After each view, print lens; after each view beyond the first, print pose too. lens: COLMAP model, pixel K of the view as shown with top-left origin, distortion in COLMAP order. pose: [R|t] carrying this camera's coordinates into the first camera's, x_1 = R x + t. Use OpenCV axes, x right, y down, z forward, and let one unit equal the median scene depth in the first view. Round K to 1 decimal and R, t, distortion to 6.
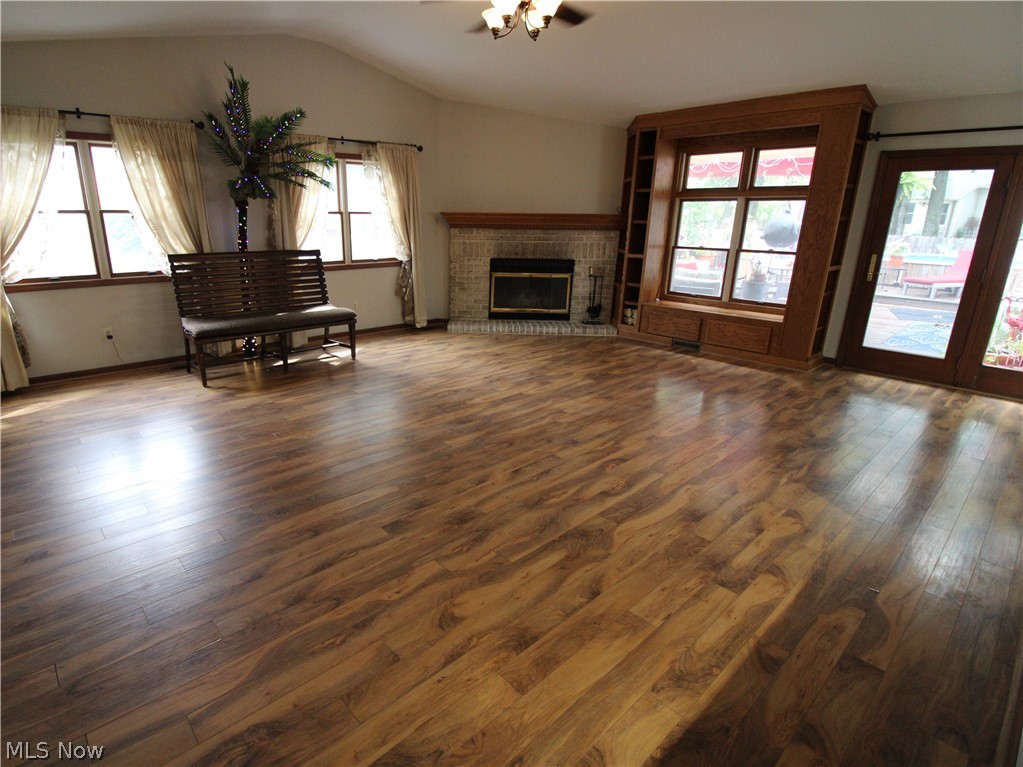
lens RADIAL K [[543.0, 0, 511.5], [0, 543.0, 383.5], [0, 0, 1]] dist [-0.001105, -0.000853]
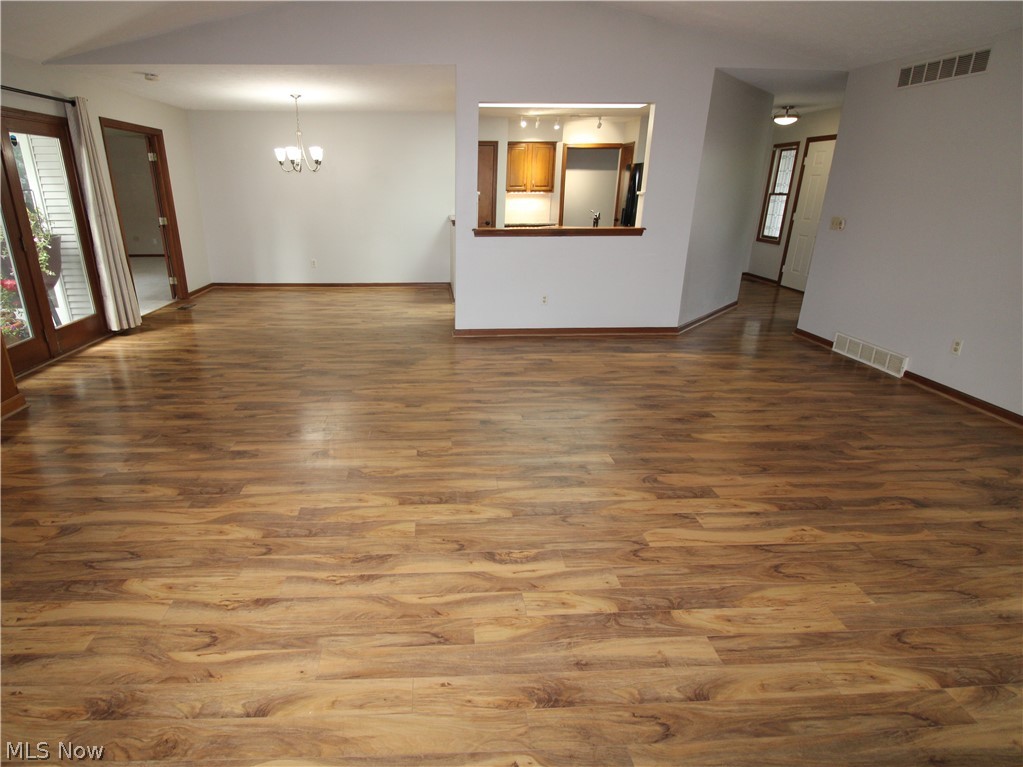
lens RADIAL K [[543.0, 0, 511.5], [0, 543.0, 383.5], [0, 0, 1]] dist [-0.001105, -0.000853]
pose [[-0.778149, -0.226351, 0.585875, -0.376140], [0.175437, 0.817344, 0.548791, -0.374238], [-0.603080, 0.529825, -0.596305, 1.265350]]
